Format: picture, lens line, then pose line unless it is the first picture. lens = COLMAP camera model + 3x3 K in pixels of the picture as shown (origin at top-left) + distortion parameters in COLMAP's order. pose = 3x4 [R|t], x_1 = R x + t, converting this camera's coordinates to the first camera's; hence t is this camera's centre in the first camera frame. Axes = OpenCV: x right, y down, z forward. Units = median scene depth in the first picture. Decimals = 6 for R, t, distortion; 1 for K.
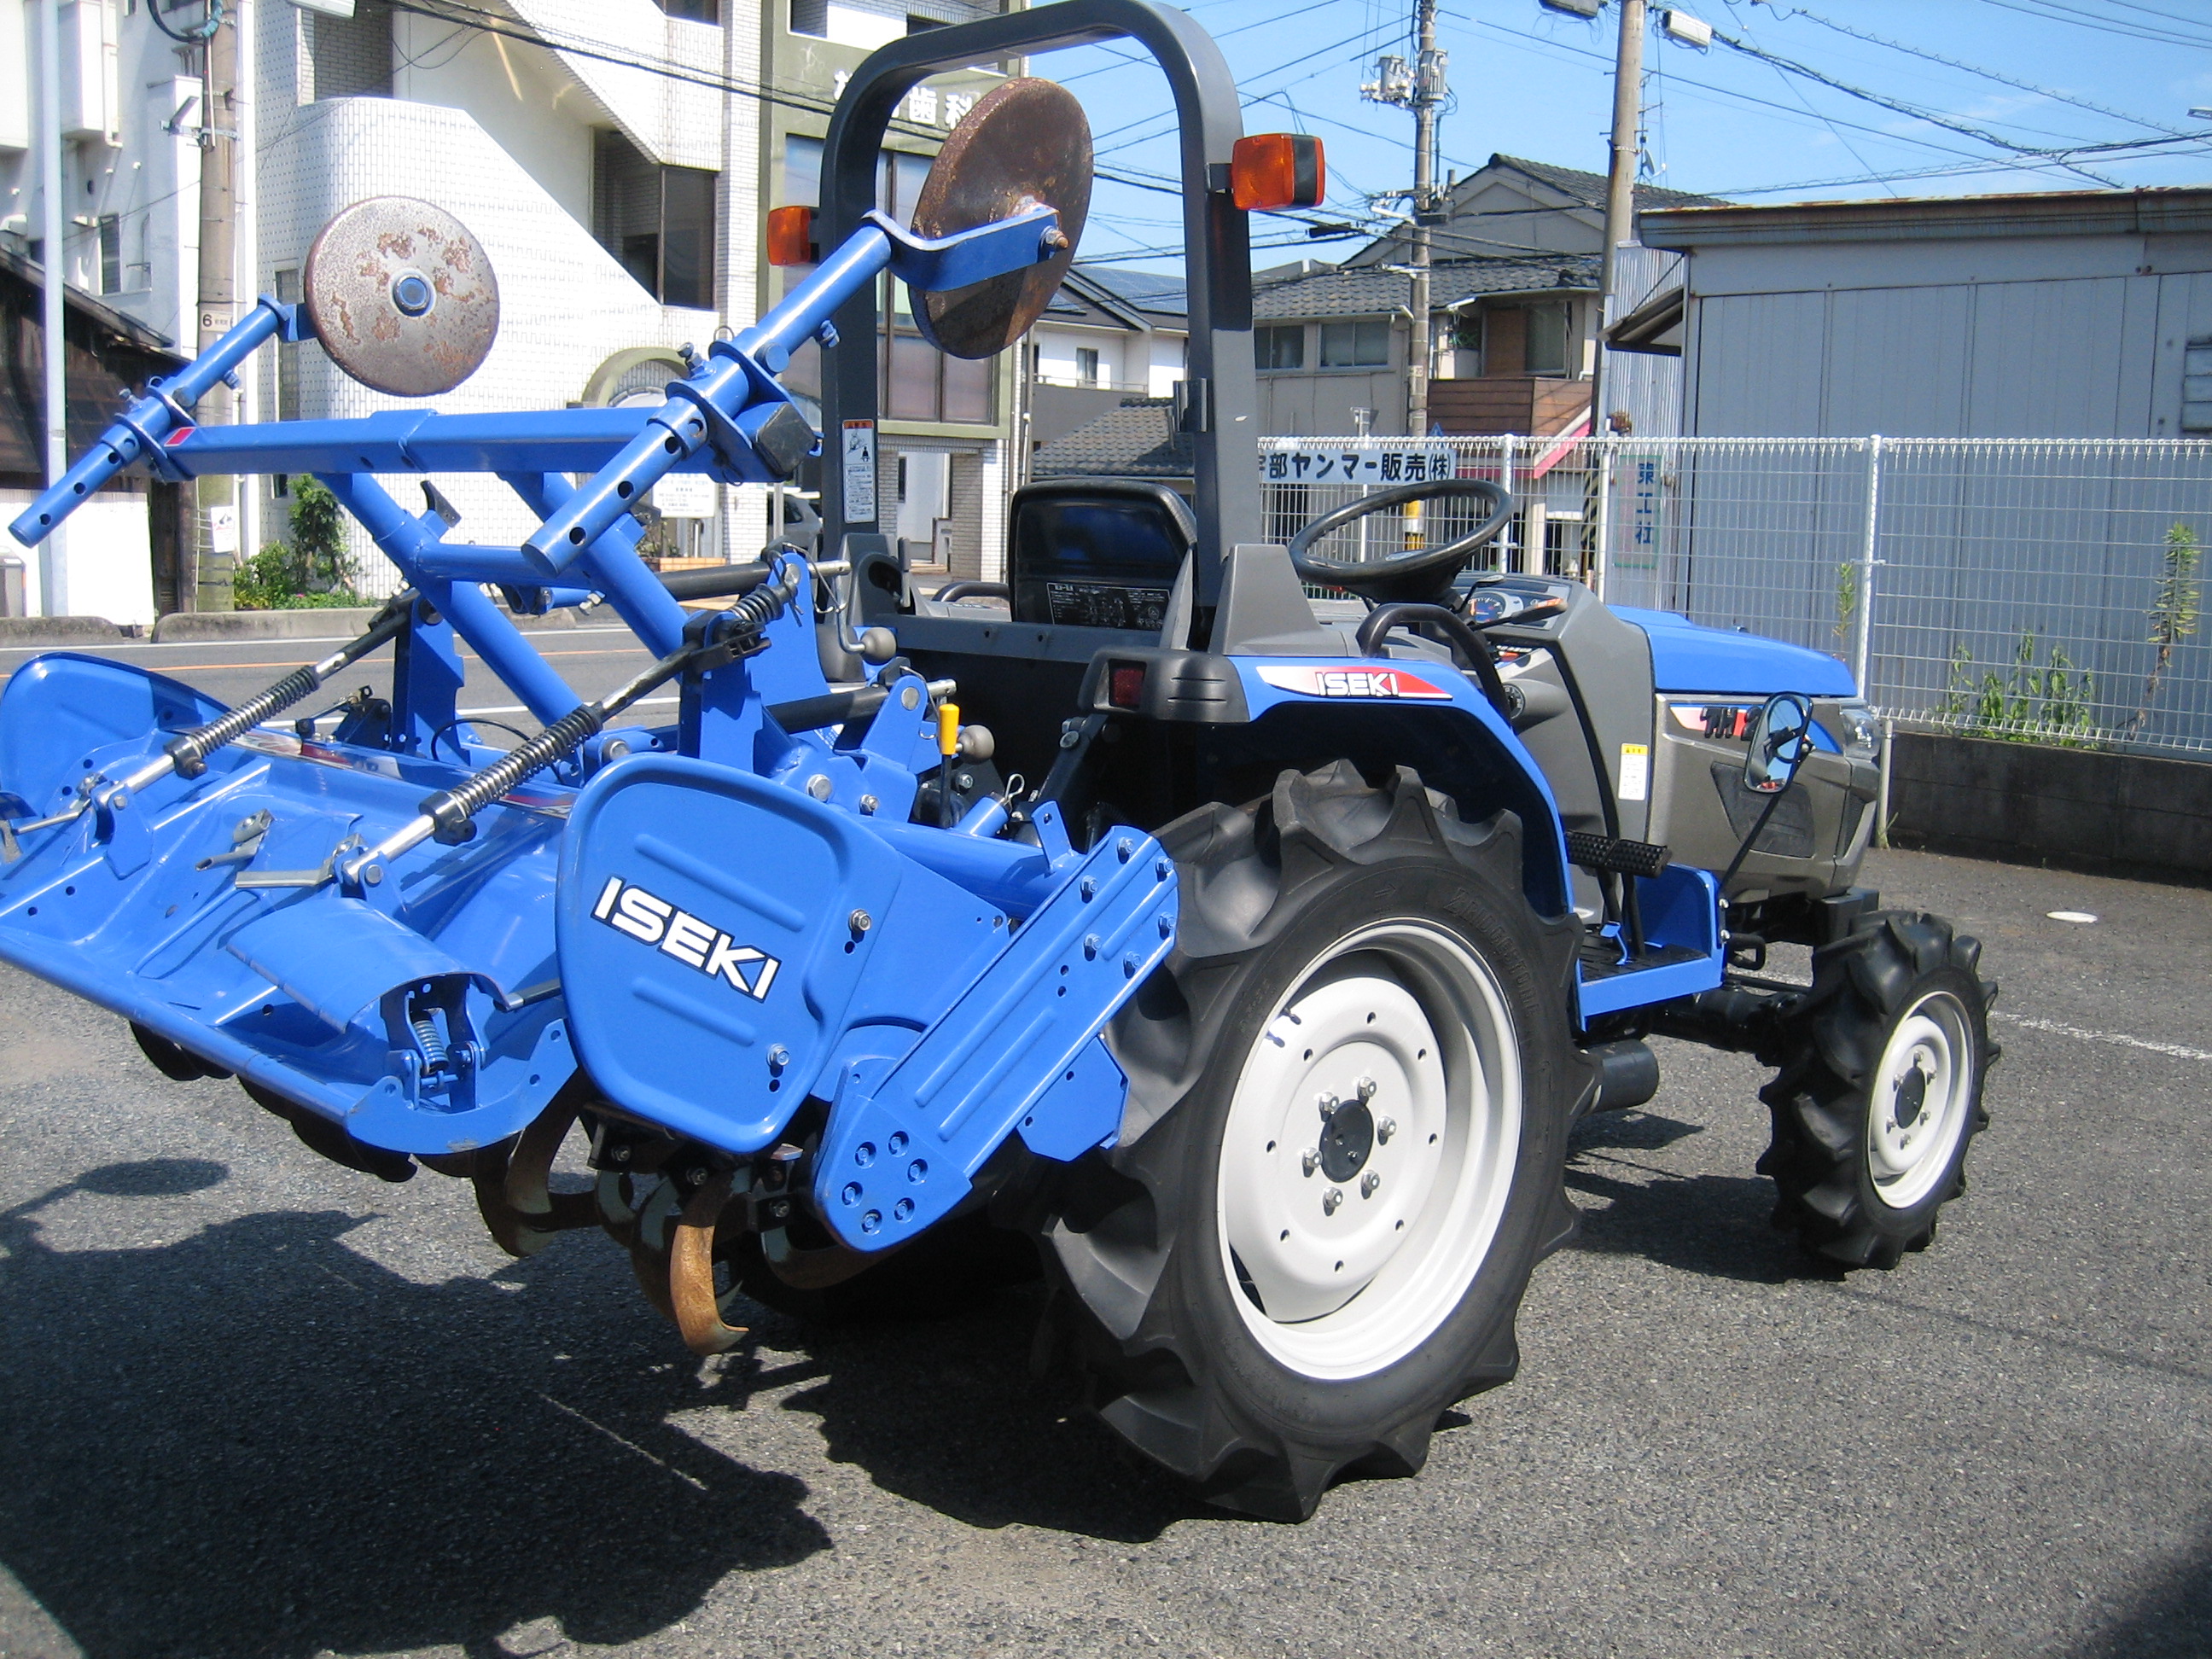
lens RADIAL K [[2297.5, 0, 1130.4], [0, 2297.5, 831.4], [0, 0, 1]] dist [-0.165239, 0.206568]
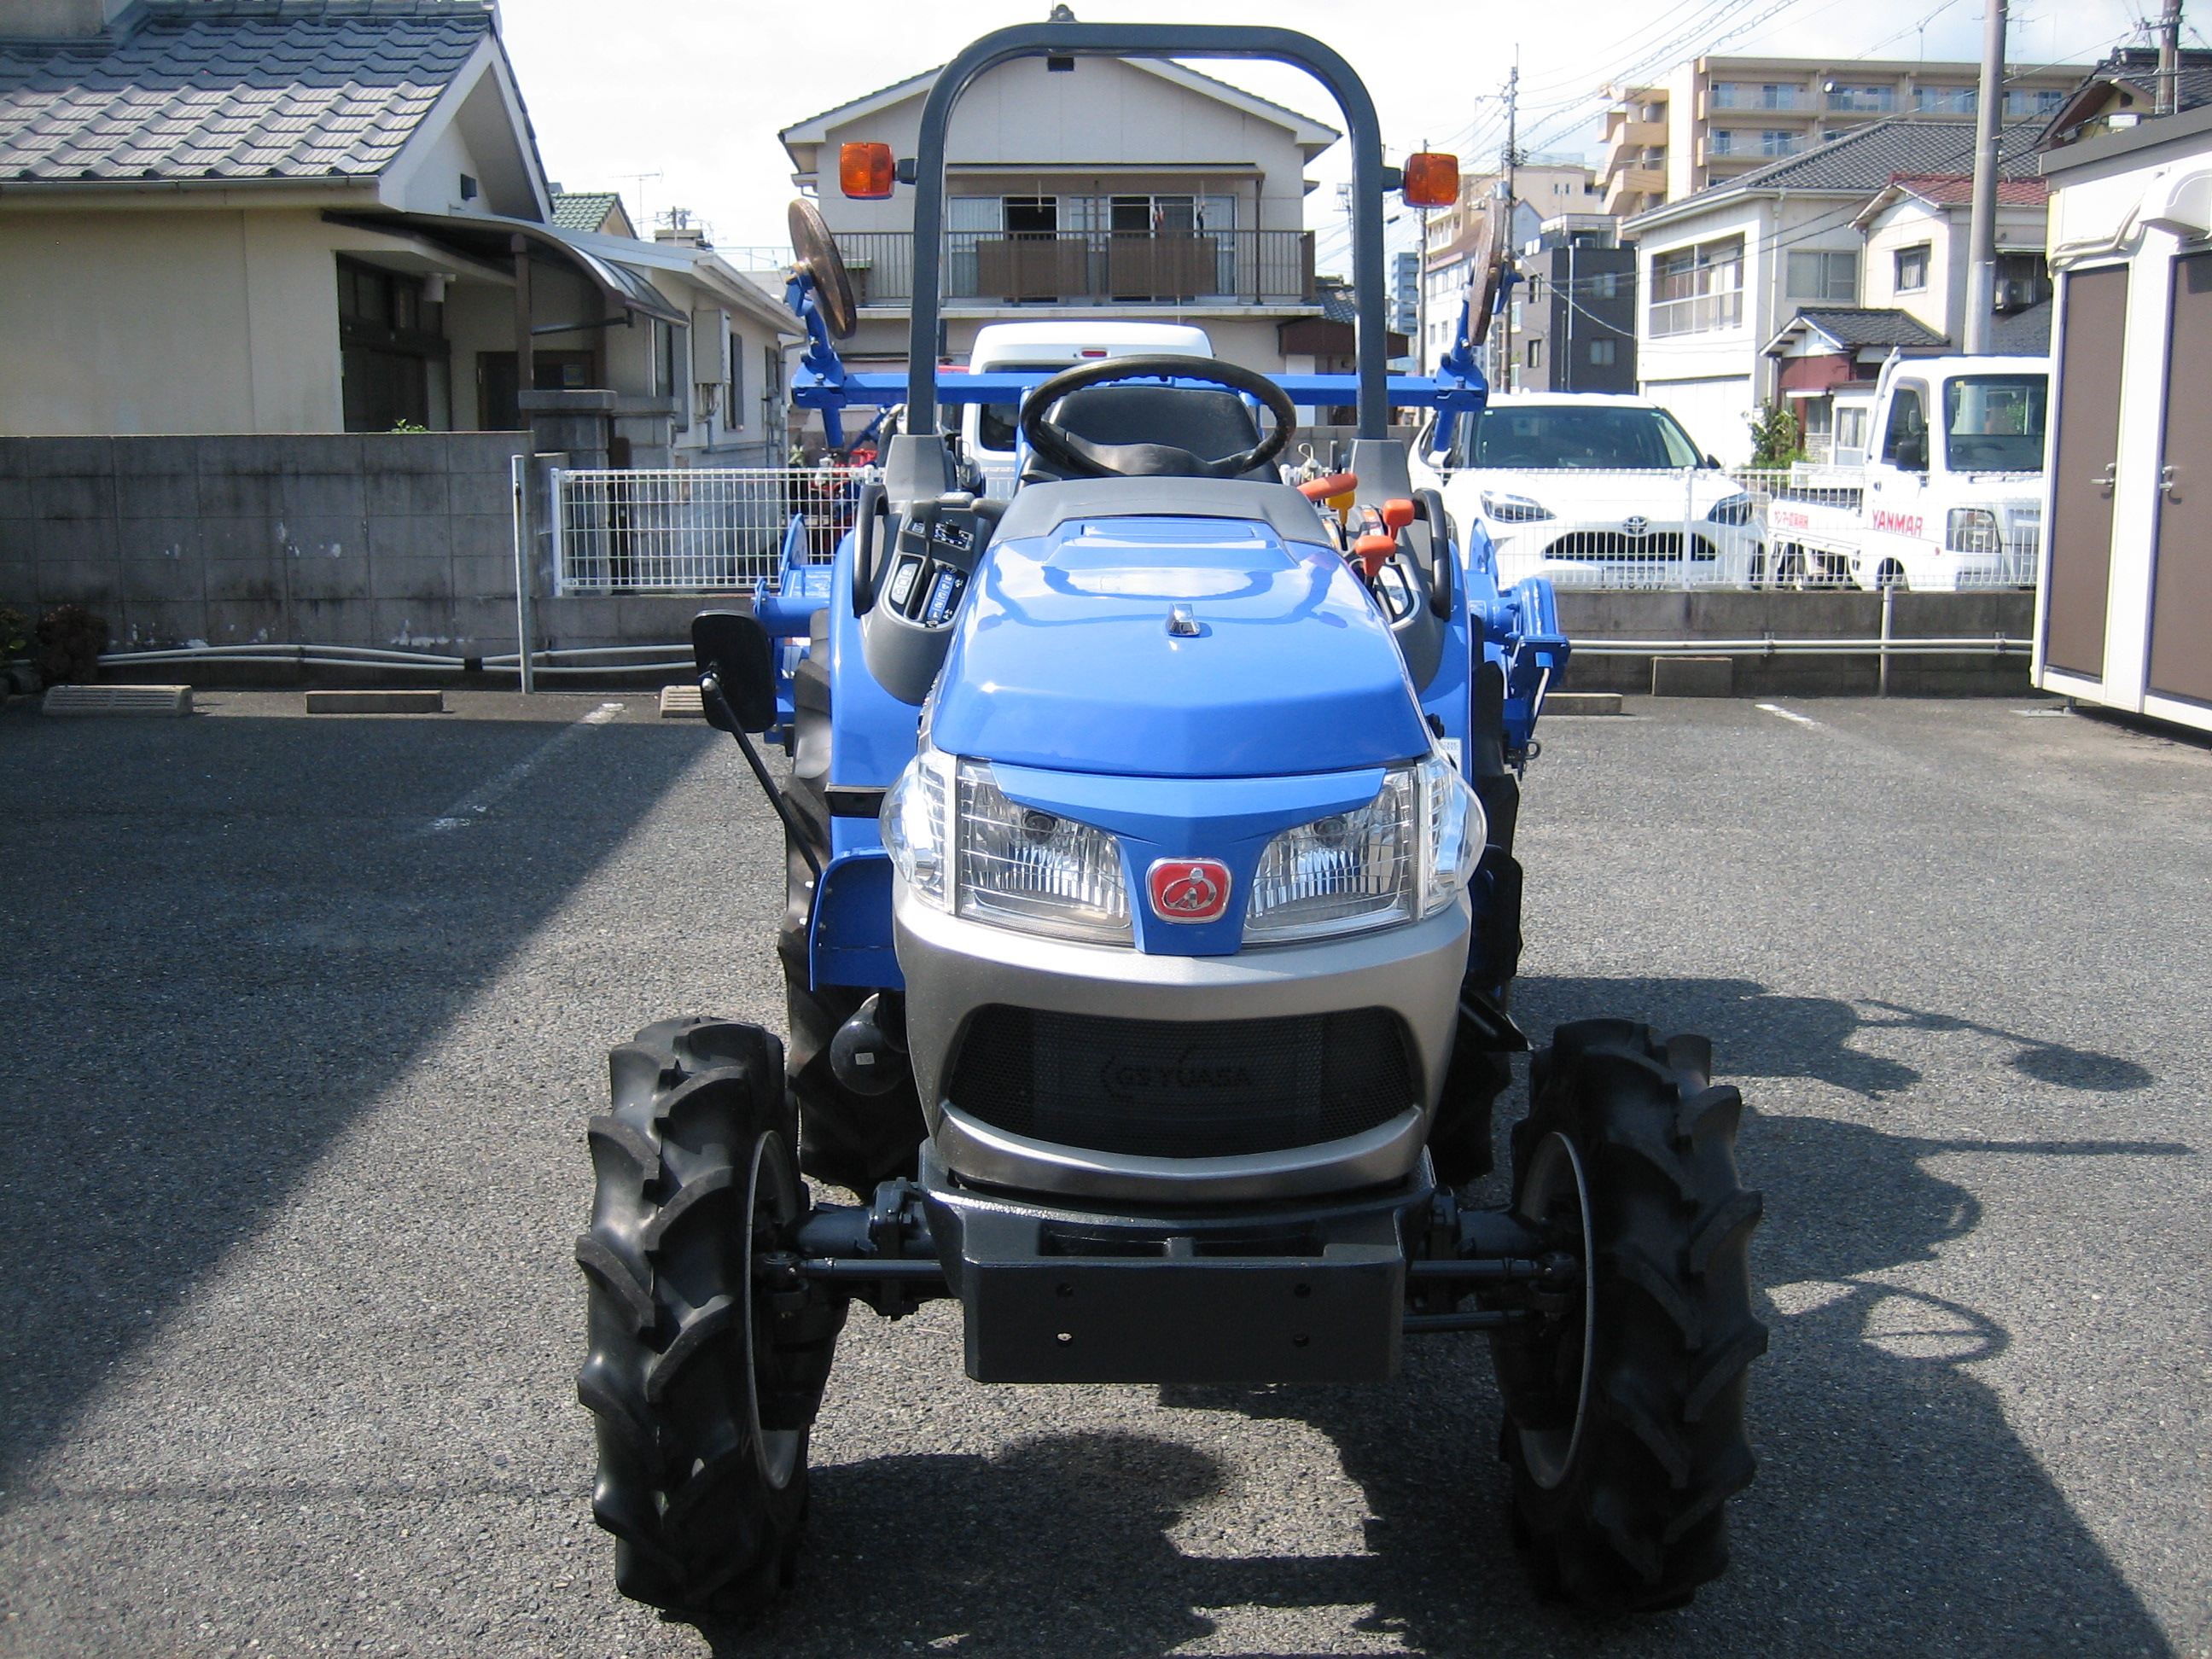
lens RADIAL K [[2297.5, 0, 1130.4], [0, 2297.5, 831.4], [0, 0, 1]] dist [-0.165239, 0.206568]
pose [[-0.687232, 0.098375, -0.719746, 0.740545], [-0.119177, 0.962096, 0.245293, -0.190400], [0.716596, 0.254350, -0.649459, 1.565528]]
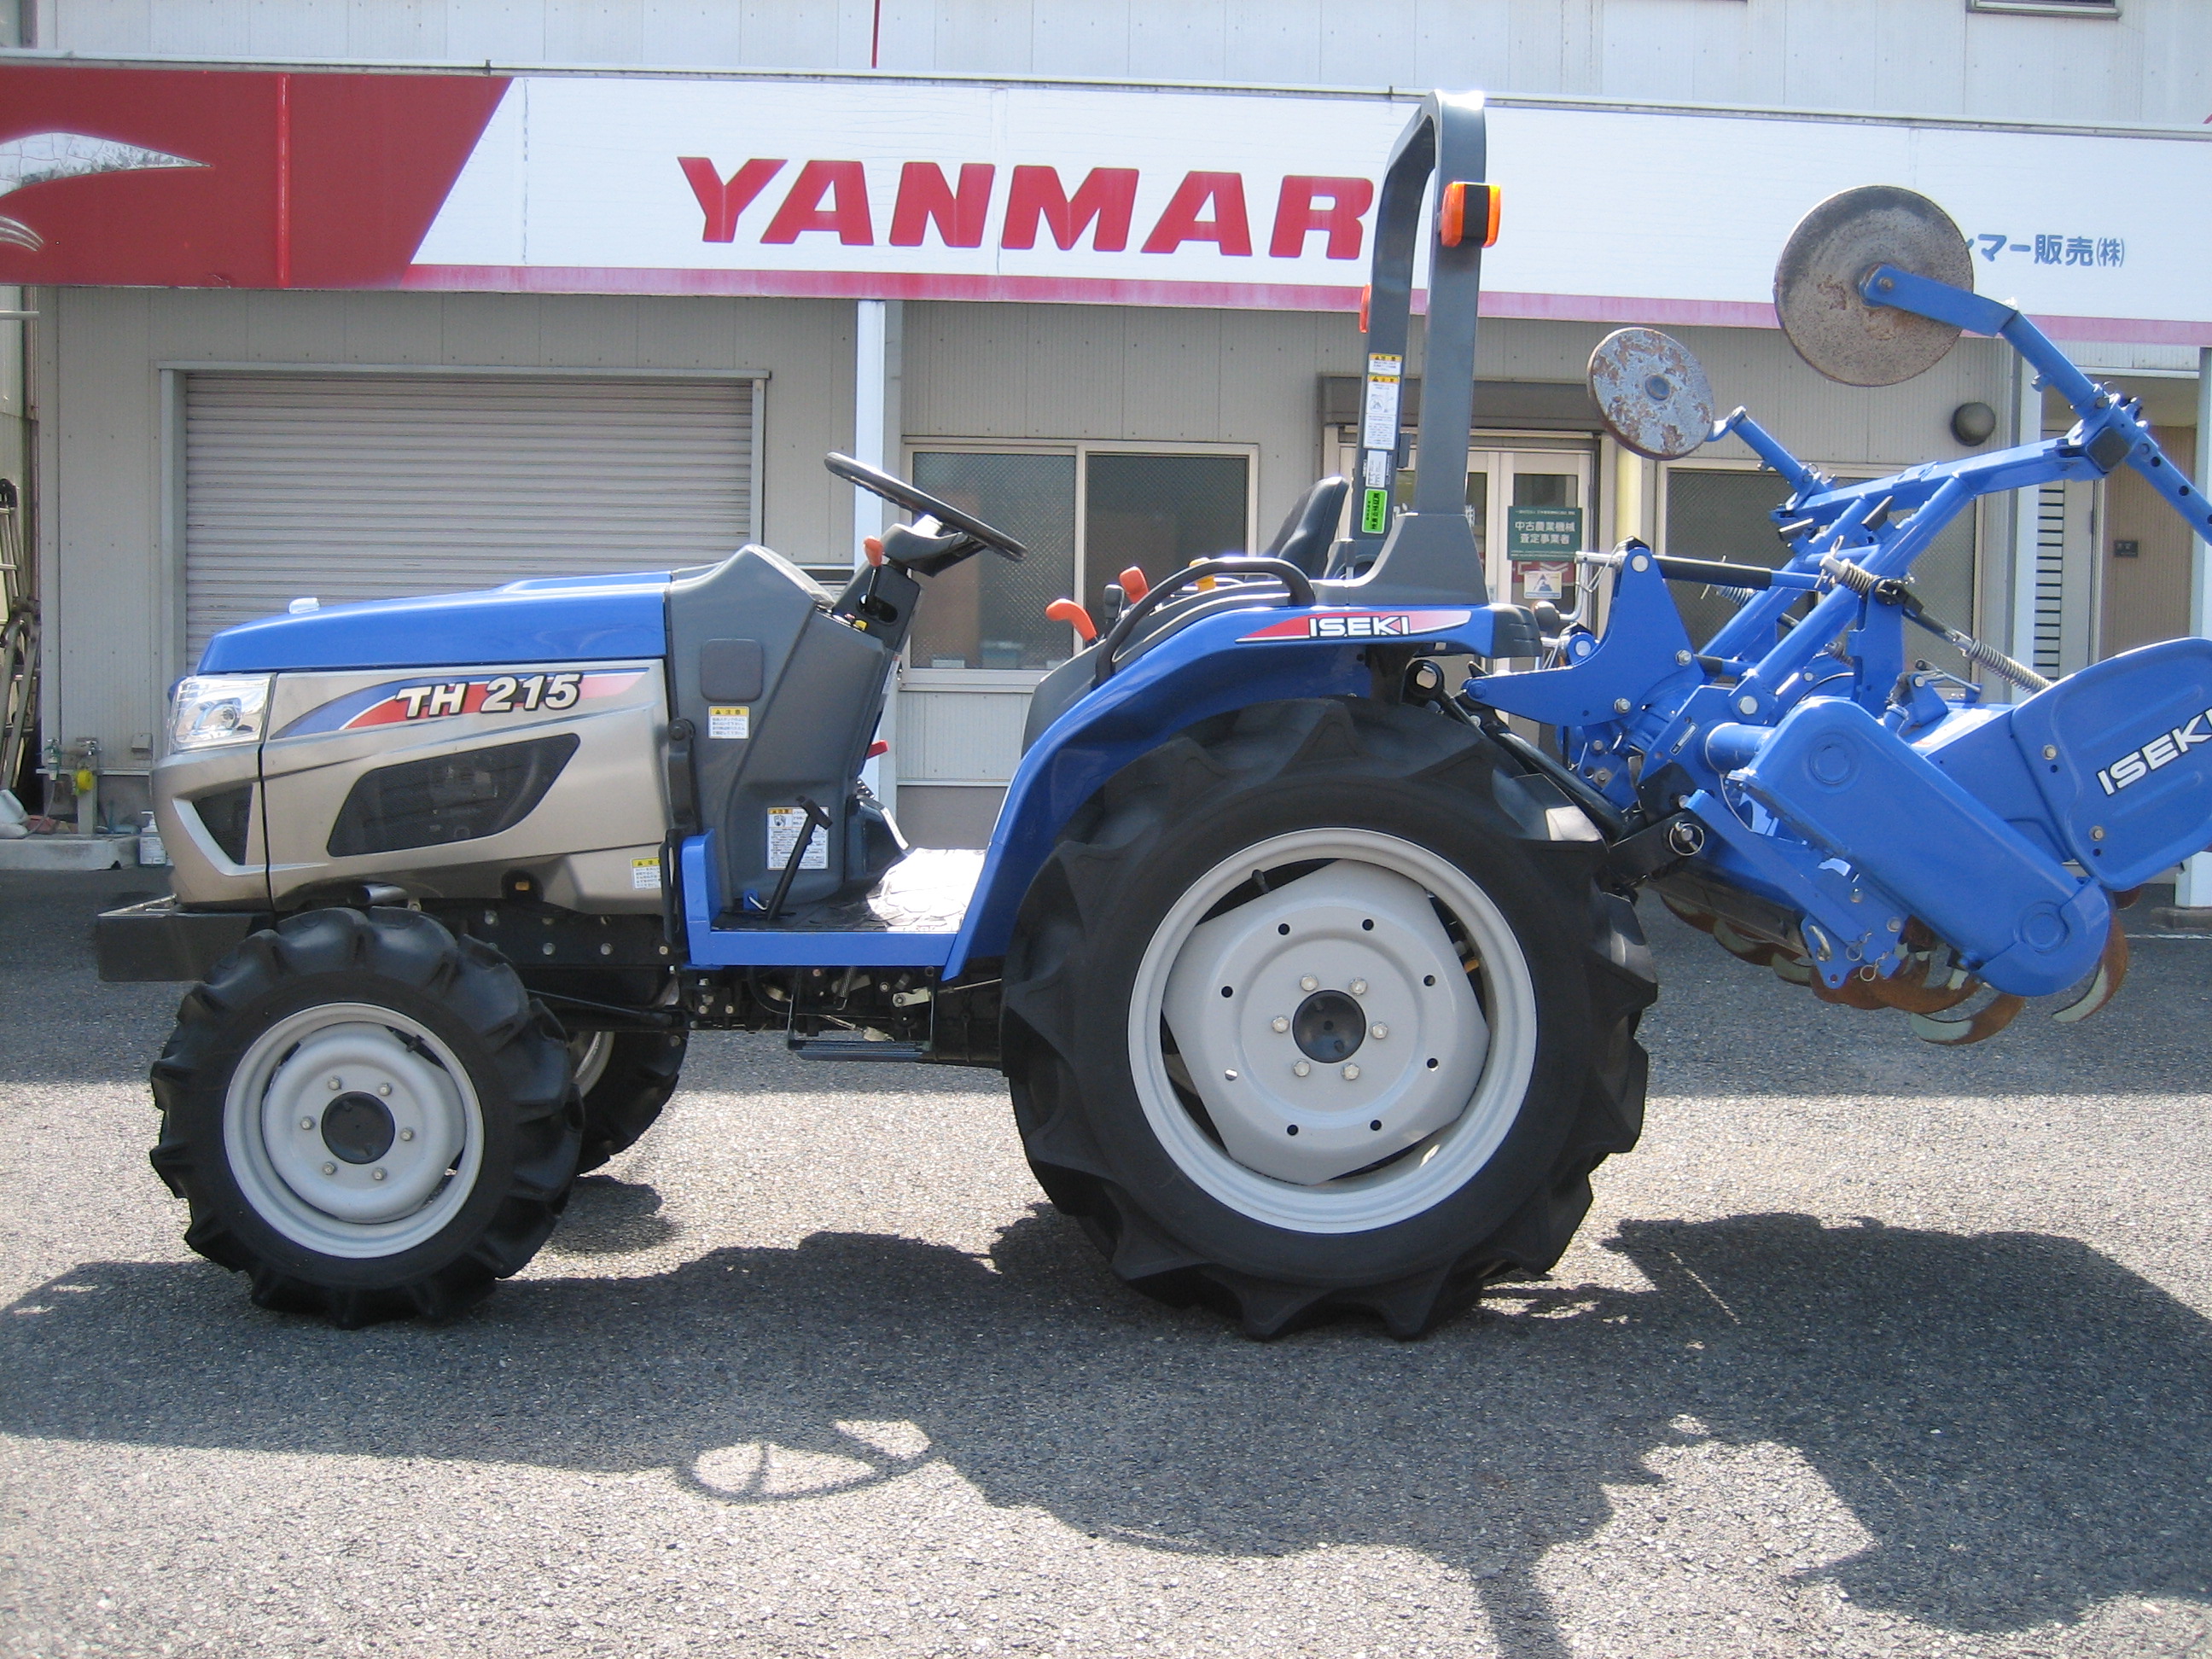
lens RADIAL K [[2297.5, 0, 1130.4], [0, 2297.5, 831.4], [0, 0, 1]] dist [-0.165239, 0.206568]
pose [[-0.733622, -0.081875, 0.674607, -0.665834], [0.058435, 0.981438, 0.182661, -0.171797], [-0.677040, 0.173425, -0.715220, 1.696805]]
